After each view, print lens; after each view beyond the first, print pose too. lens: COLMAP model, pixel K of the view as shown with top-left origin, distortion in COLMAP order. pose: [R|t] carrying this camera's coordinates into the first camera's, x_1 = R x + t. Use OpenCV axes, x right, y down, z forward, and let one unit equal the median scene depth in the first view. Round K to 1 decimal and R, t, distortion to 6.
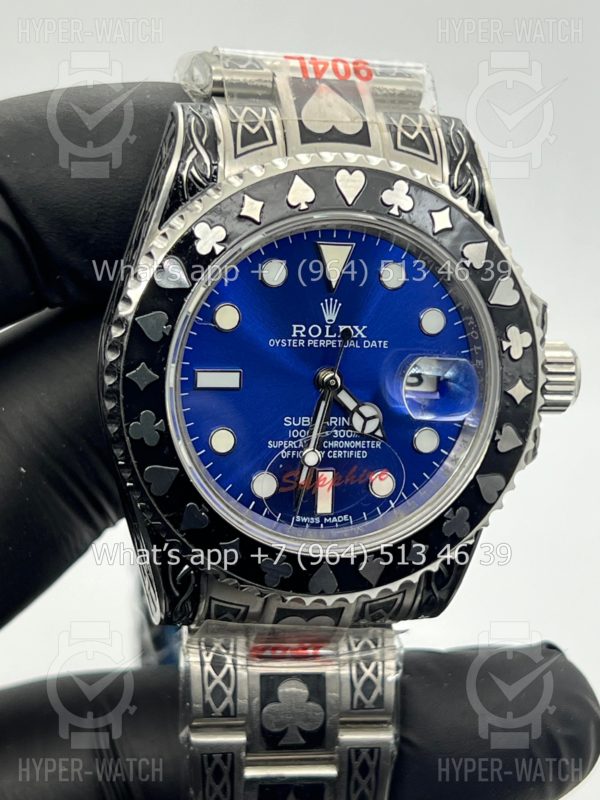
lens RADIAL K [[1905.6, 0, 300.0], [0, 1905.6, 400.0], [0, 0, 1]] dist [0.242311, -0.546350]
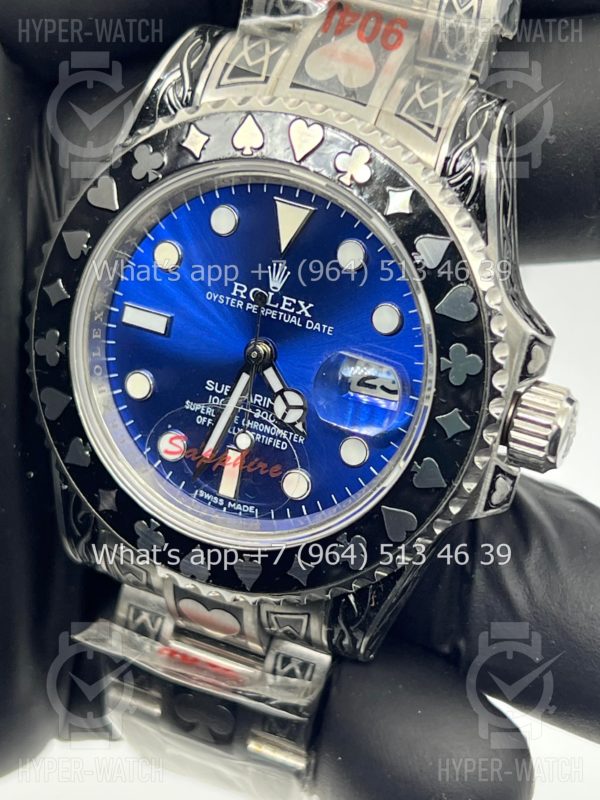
lens RADIAL K [[1905.6, 0, 300.0], [0, 1905.6, 400.0], [0, 0, 1]] dist [0.242311, -0.546350]
pose [[0.807578, 0.255955, -0.531324, 0.512552], [-0.265430, 0.962254, 0.060111, -0.047927], [0.526654, 0.092485, 0.845034, 0.256587]]
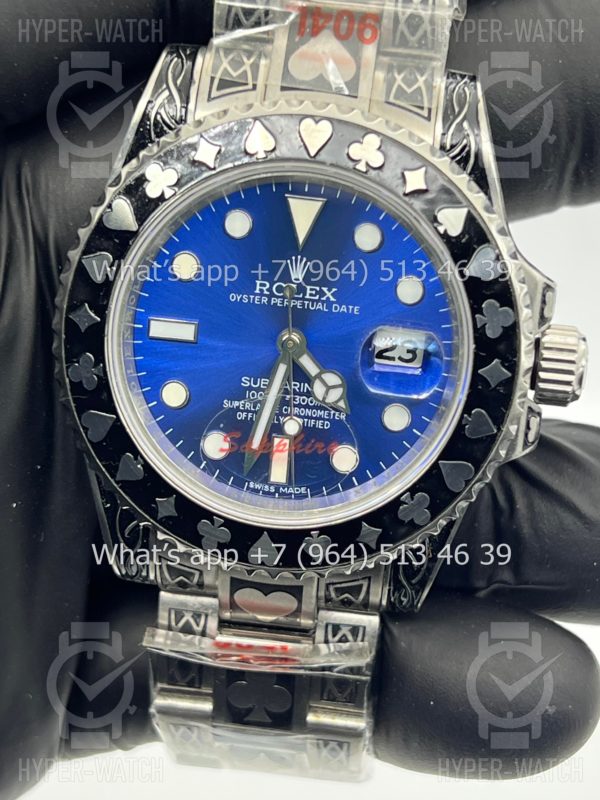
lens RADIAL K [[1905.6, 0, 300.0], [0, 1905.6, 400.0], [0, 0, 1]] dist [0.242311, -0.546350]
pose [[0.943509, 0.096573, -0.316962, 0.323131], [-0.100731, 0.994908, 0.003282, 0.014637], [0.315665, 0.028832, 0.948432, 0.103520]]
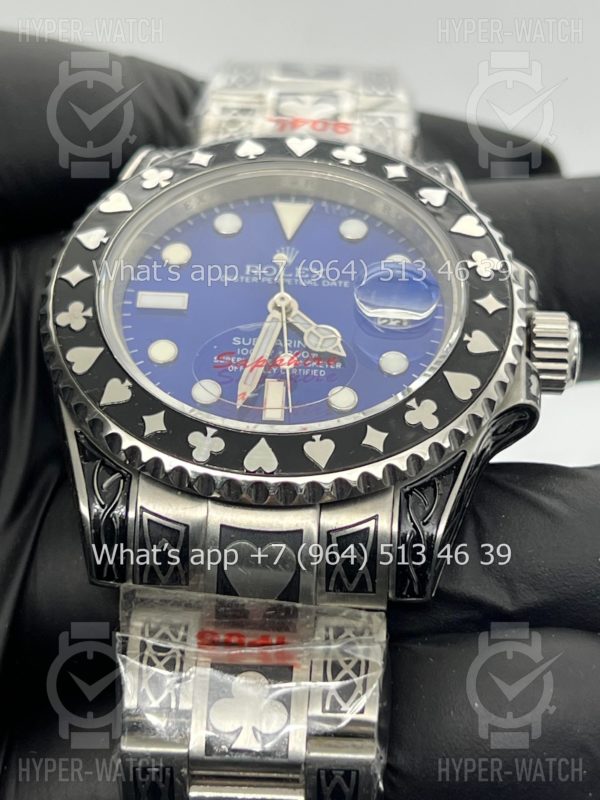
lens RADIAL K [[1905.6, 0, 300.0], [0, 1905.6, 400.0], [0, 0, 1]] dist [0.242311, -0.546350]
pose [[0.965115, -0.150272, -0.214410, 0.218852], [-0.056771, 0.679314, -0.731648, 0.709819], [0.255598, 0.718297, 0.647085, 0.426620]]
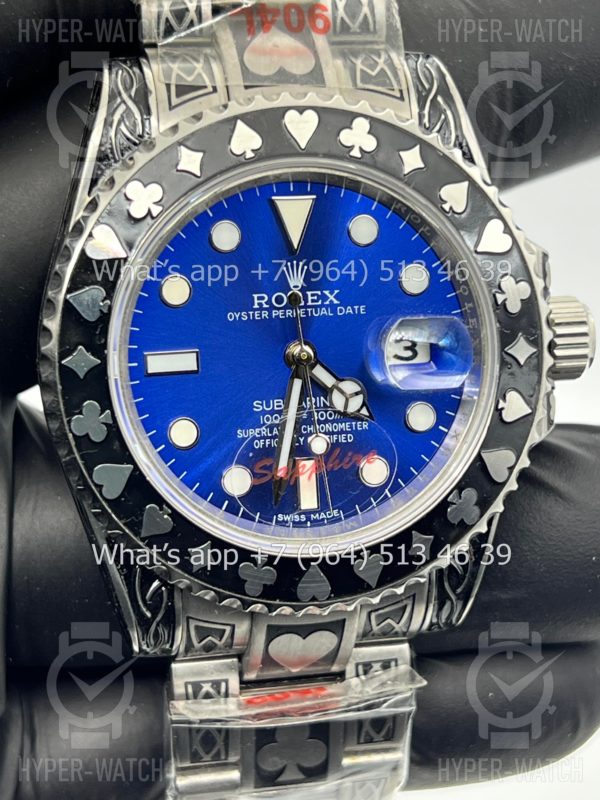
lens RADIAL K [[1905.6, 0, 300.0], [0, 1905.6, 400.0], [0, 0, 1]] dist [0.242311, -0.546350]
pose [[0.994622, -0.088084, -0.054486, 0.060745], [0.083992, 0.993765, -0.073319, 0.074306], [0.060604, 0.068348, 0.995819, 0.131850]]
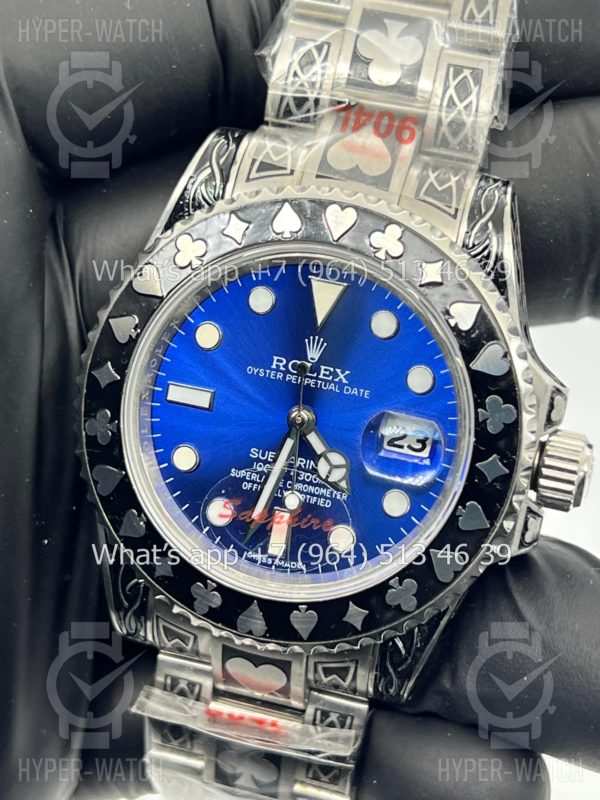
lens RADIAL K [[1905.6, 0, 300.0], [0, 1905.6, 400.0], [0, 0, 1]] dist [0.242311, -0.546350]
pose [[0.889395, 0.164486, -0.426522, 0.428597], [-0.207819, 0.976519, -0.056760, 0.035492], [0.407170, 0.139121, 0.902695, 0.121053]]
